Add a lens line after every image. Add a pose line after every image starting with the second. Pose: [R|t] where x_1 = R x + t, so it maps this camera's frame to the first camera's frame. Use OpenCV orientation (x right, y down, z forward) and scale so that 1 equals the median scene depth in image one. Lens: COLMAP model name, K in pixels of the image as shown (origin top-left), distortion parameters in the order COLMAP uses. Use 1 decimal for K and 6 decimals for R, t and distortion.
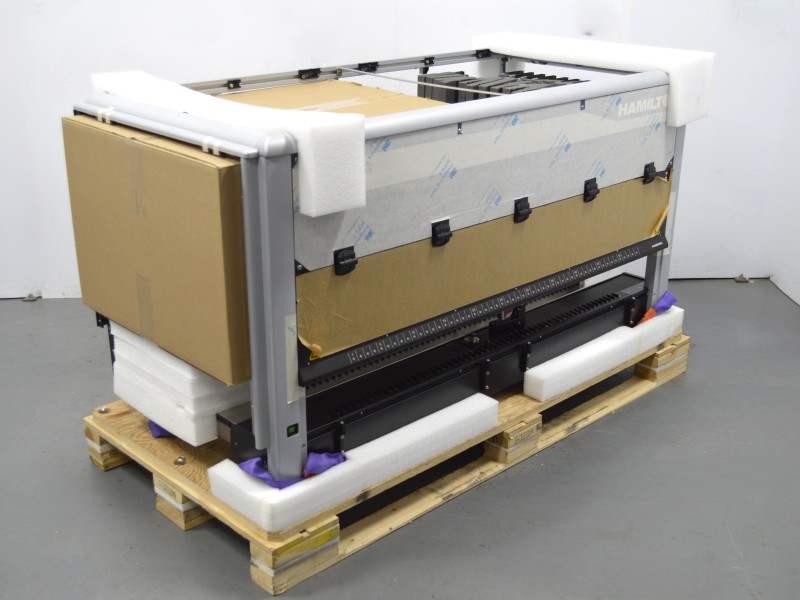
lens RADIAL K [[999.9, 0, 400.0], [0, 999.9, 300.0], [0, 0, 1]] dist [-0.002050, -0.025033]
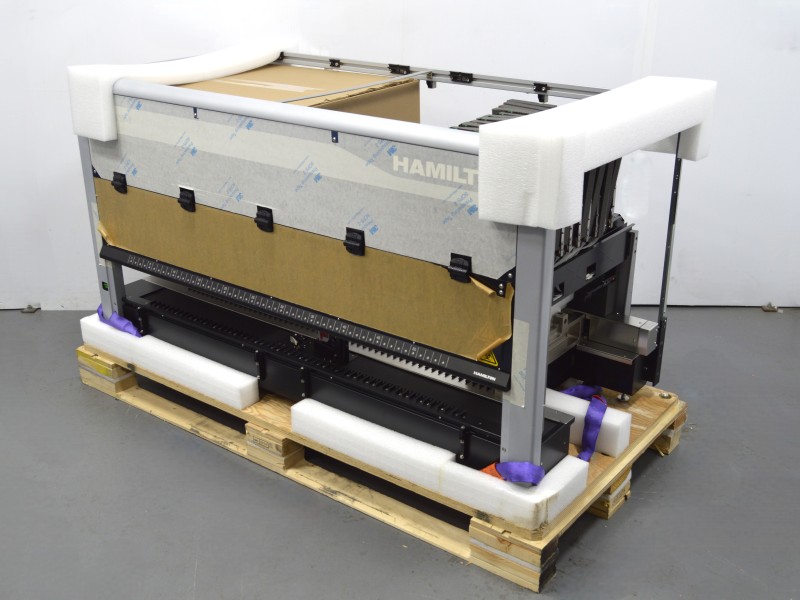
lens RADIAL K [[914.7, 0, 400.0], [0, 914.7, 300.0], [0, 0, 1]] dist [0.005934, 0.001791]
pose [[0.148256, 0.369109, -0.917485, 0.970813], [-0.348165, 0.887823, 0.300917, -0.327712], [0.925636, 0.274823, 0.260136, 0.883464]]
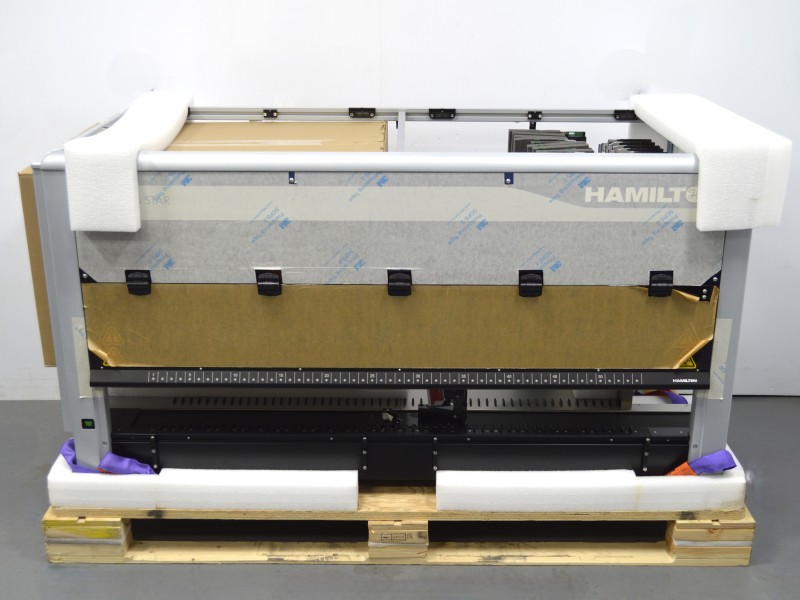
lens RADIAL K [[999.9, 0, 400.0], [0, 999.9, 300.0], [0, 0, 1]] dist [-0.002050, -0.025033]
pose [[0.712431, 0.222349, -0.665584, 0.693874], [-0.246214, 0.967380, 0.059626, -0.124461], [0.657130, 0.121397, 0.743937, 0.332760]]
